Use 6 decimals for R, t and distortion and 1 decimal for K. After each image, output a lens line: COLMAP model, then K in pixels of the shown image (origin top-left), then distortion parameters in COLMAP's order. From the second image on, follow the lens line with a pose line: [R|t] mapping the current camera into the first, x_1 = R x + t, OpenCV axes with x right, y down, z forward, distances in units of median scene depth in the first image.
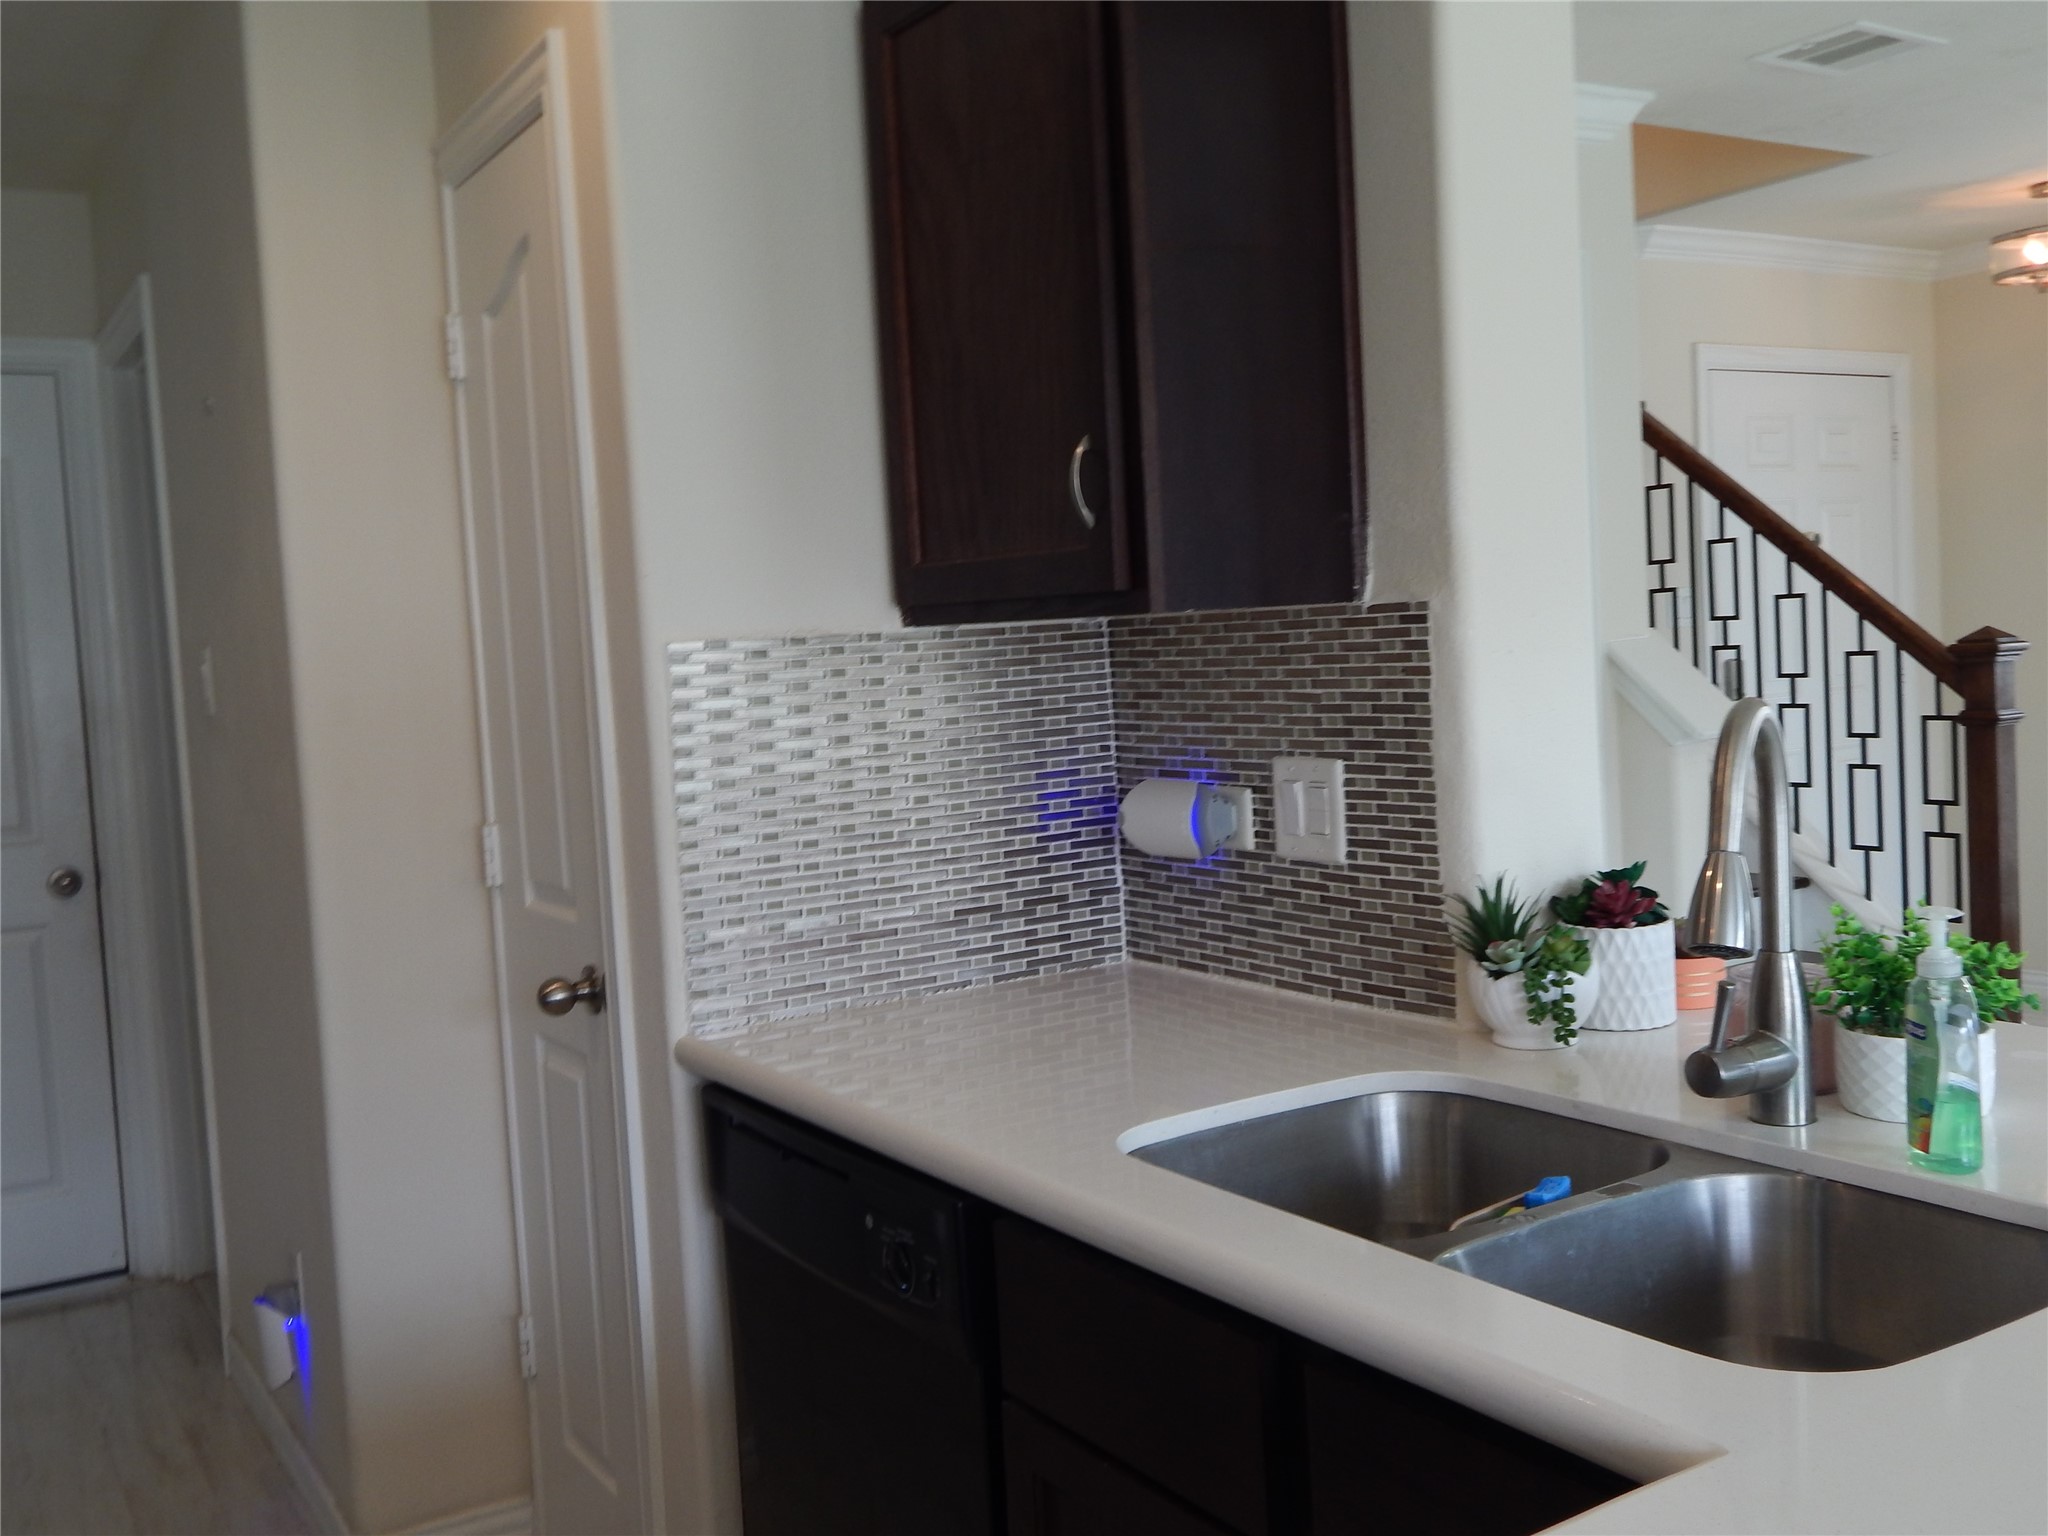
lens RADIAL K [[1882.2, 0, 1017.7], [0, 1882.2, 775.0], [0, 0, 1]] dist [-0.014246, 0.000000]
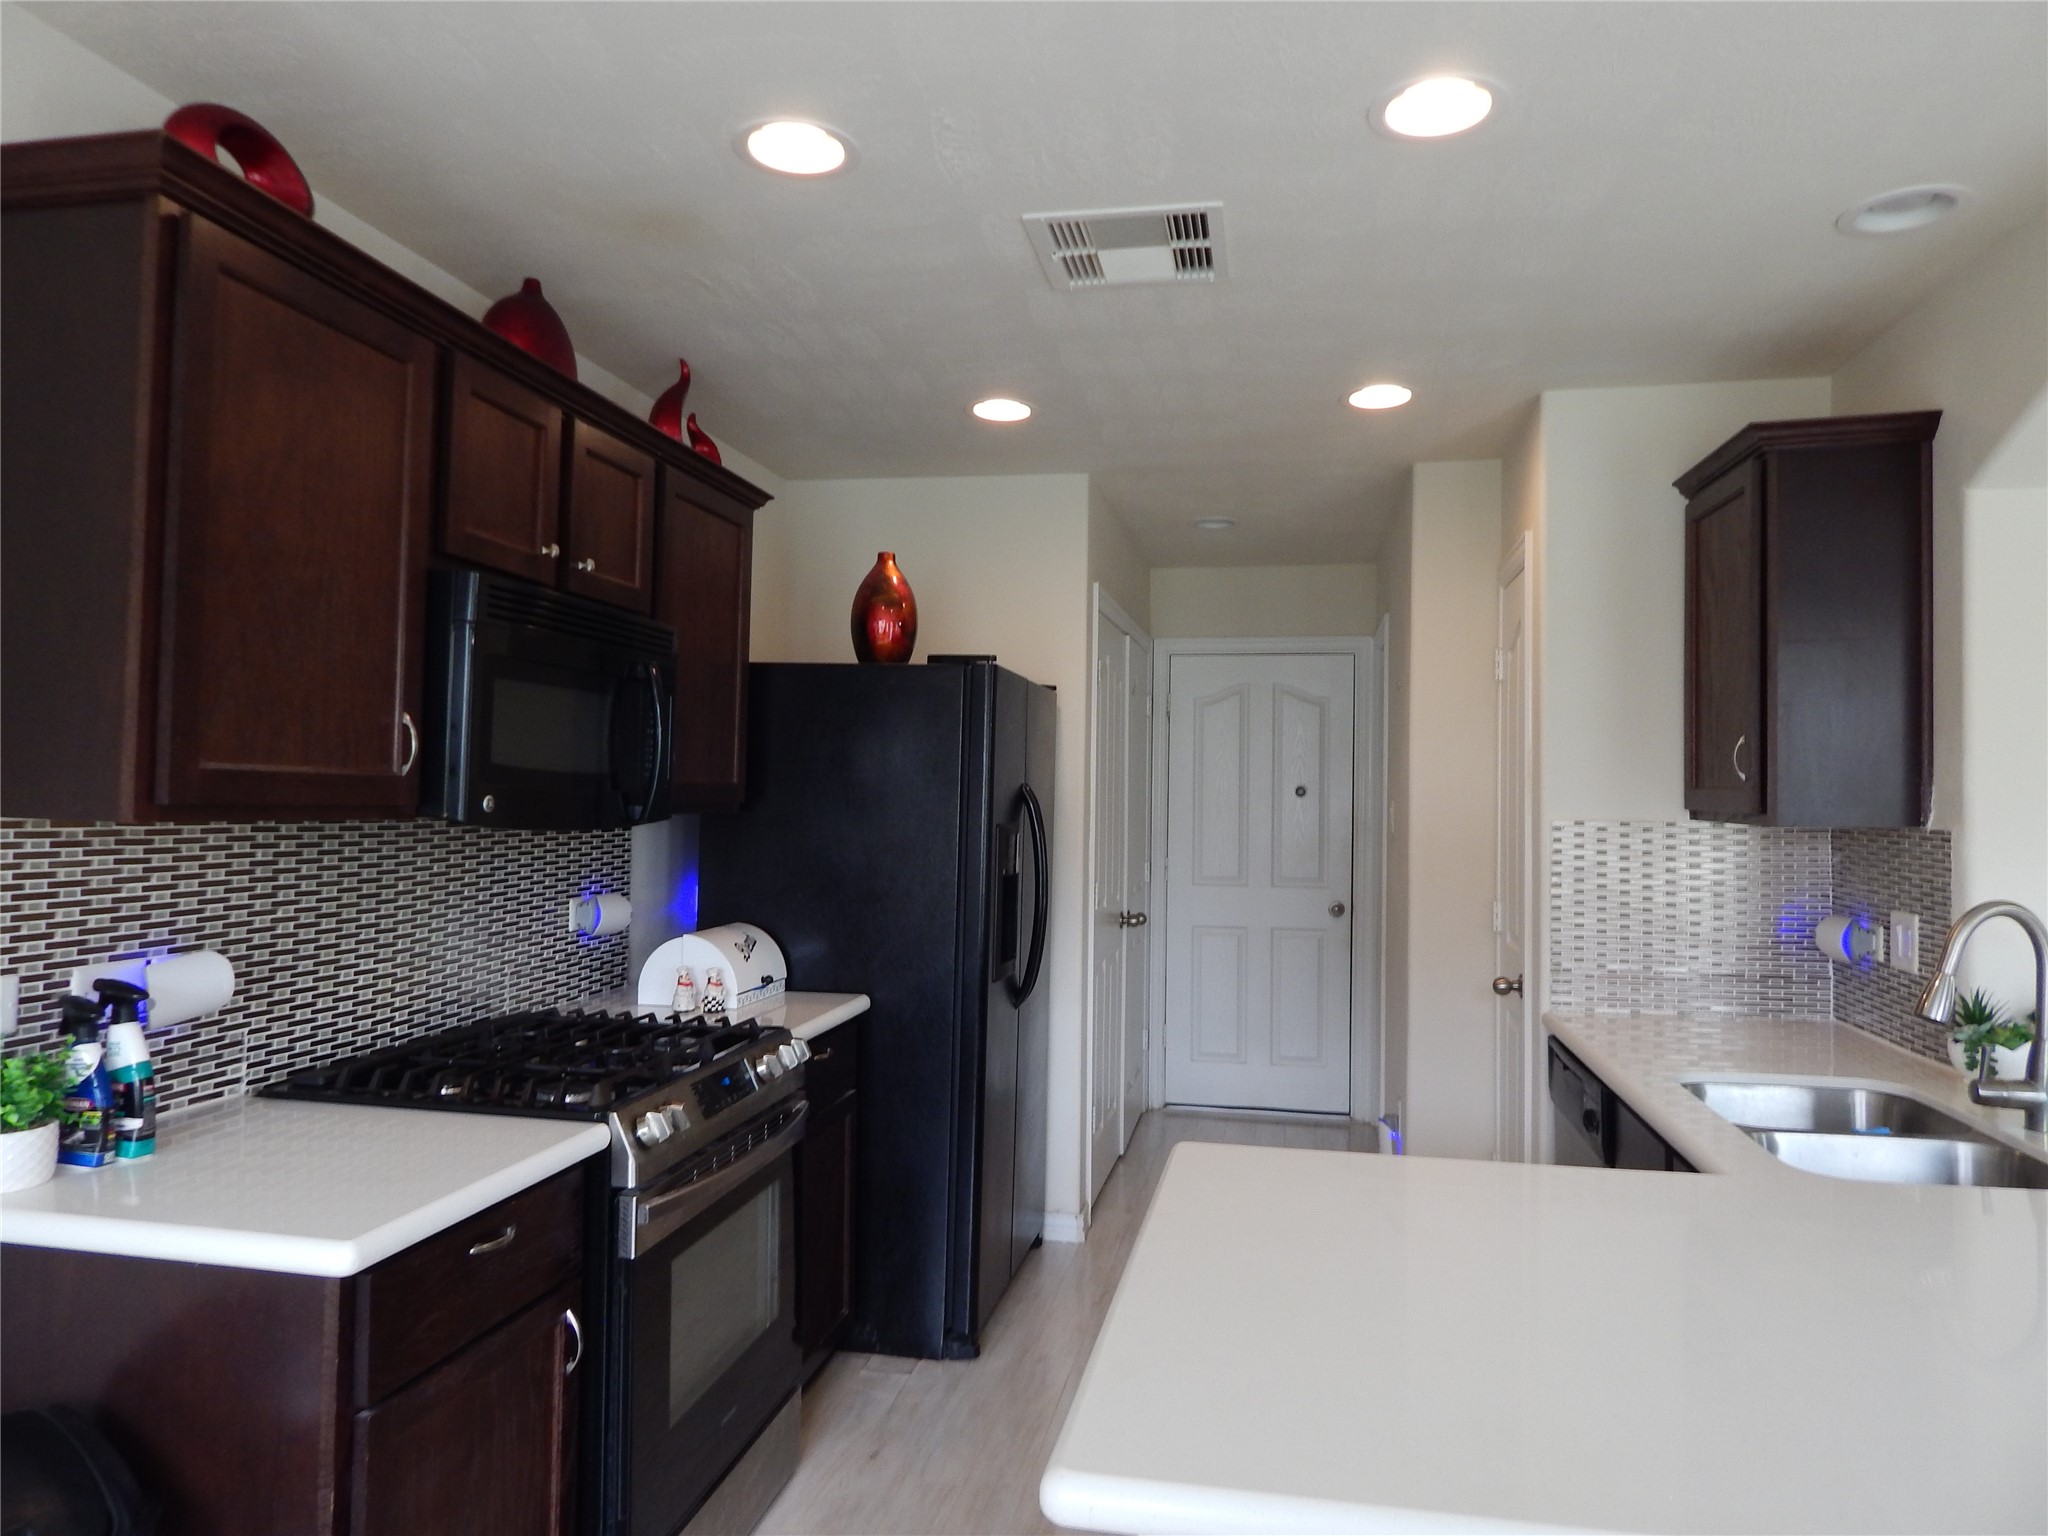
lens RADIAL K [[1342.1, 0, 1029.3], [0, 1342.1, 771.2], [0, 0, 1]] dist [-0.015325, -0.001845]
pose [[0.723195, 0.047750, -0.688992, 0.397924], [-0.095185, 0.994978, -0.030955, -0.022962], [0.684054, 0.087968, 0.724108, -0.459074]]
